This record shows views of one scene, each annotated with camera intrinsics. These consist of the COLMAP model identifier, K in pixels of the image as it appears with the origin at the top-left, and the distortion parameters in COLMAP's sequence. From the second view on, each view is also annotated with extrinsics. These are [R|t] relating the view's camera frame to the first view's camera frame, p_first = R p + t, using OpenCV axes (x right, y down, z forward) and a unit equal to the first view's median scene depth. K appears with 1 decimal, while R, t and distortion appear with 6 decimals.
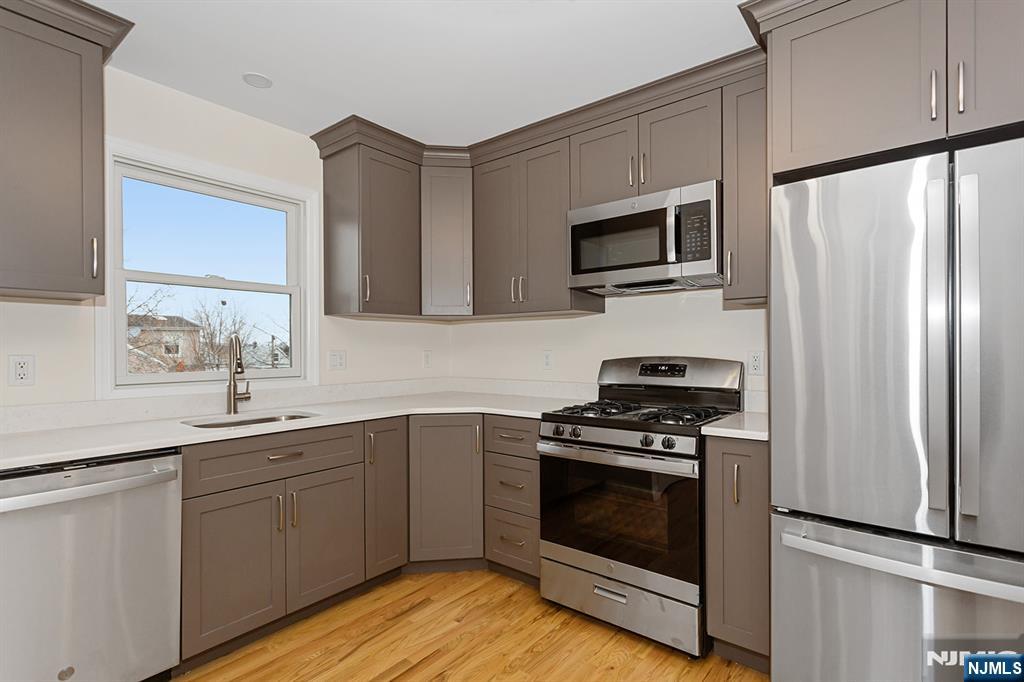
lens RADIAL K [[490.0, 0, 518.7], [0, 490.0, 349.6], [0, 0, 1]] dist [0.001060, 0.000143]
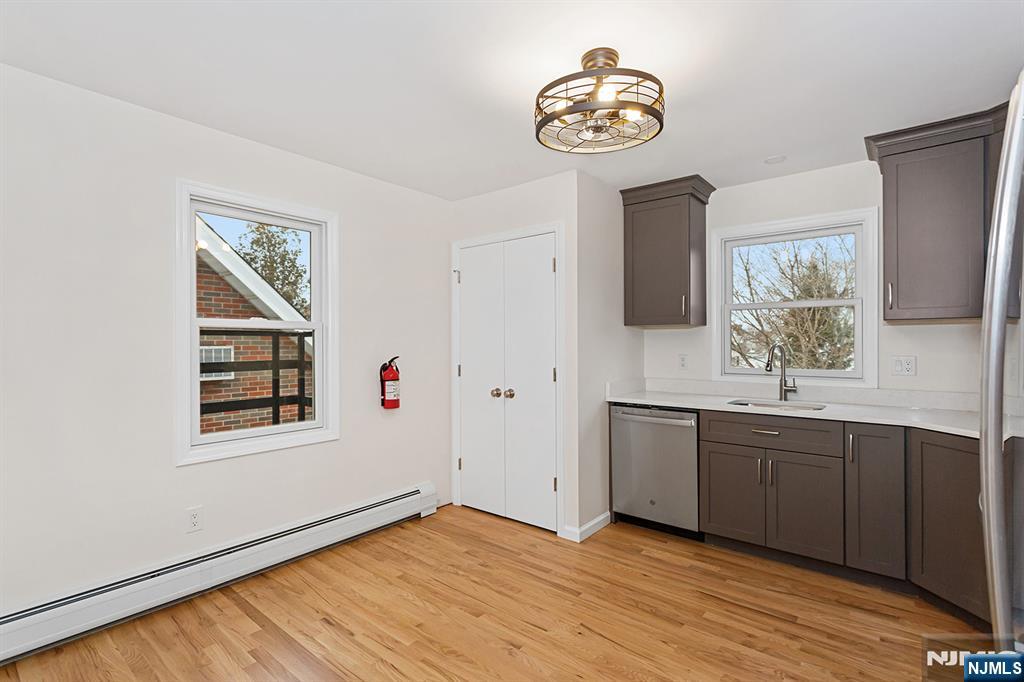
lens RADIAL K [[487.5, 0, 513.5], [0, 487.5, 340.0], [0, 0, 1]] dist [-0.000955, -0.000037]
pose [[-0.007598, 0.000255, -0.999971, 0.783813], [-0.001580, 0.999999, 0.000267, -0.037834], [0.999970, 0.001582, -0.007598, 0.252422]]
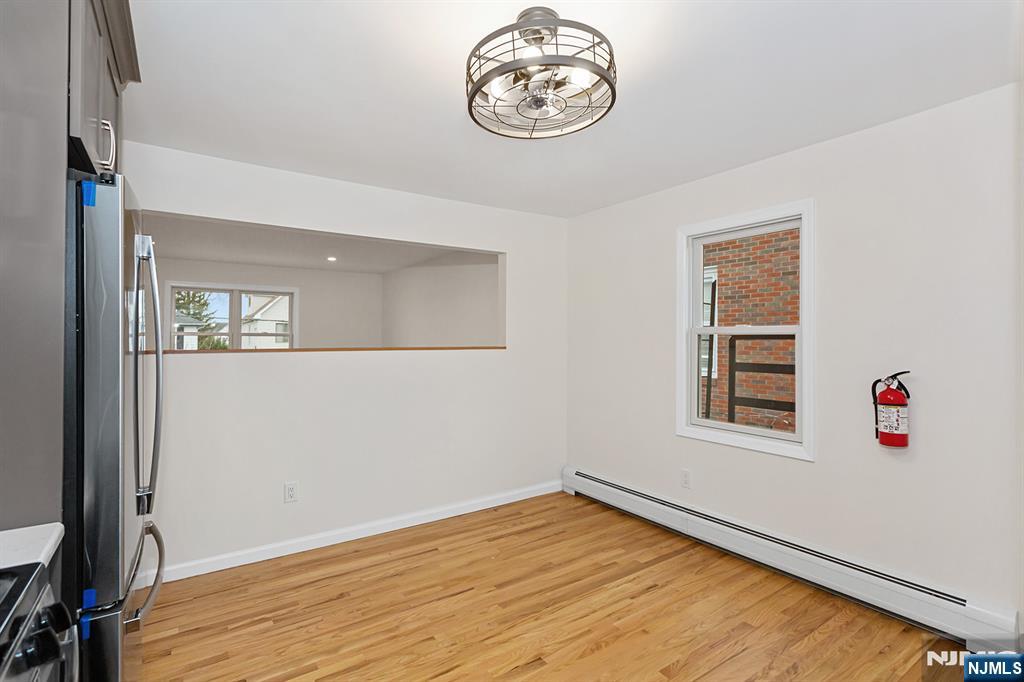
lens RADIAL K [[487.5, 0, 513.5], [0, 487.5, 340.0], [0, 0, 1]] dist [-0.000955, -0.000037]
pose [[-0.955628, -0.000399, 0.294576, -0.185674], [-0.000751, 0.999999, -0.001080, -0.048540], [-0.294575, -0.001253, -0.955628, 1.036056]]
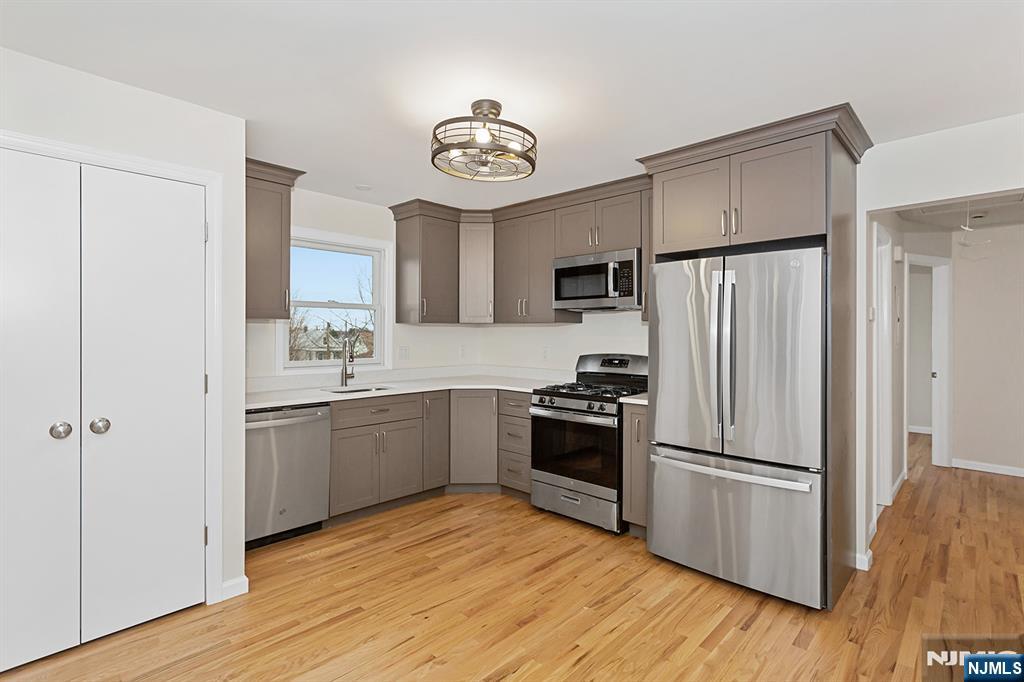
lens RADIAL K [[487.5, 0, 513.5], [0, 487.5, 340.0], [0, 0, 1]] dist [-0.000955, -0.000037]
pose [[0.995944, 0.009654, -0.089458, 0.120591], [-0.008720, 0.999903, 0.010827, -0.045138], [0.089554, -0.010003, 0.995932, -0.560386]]
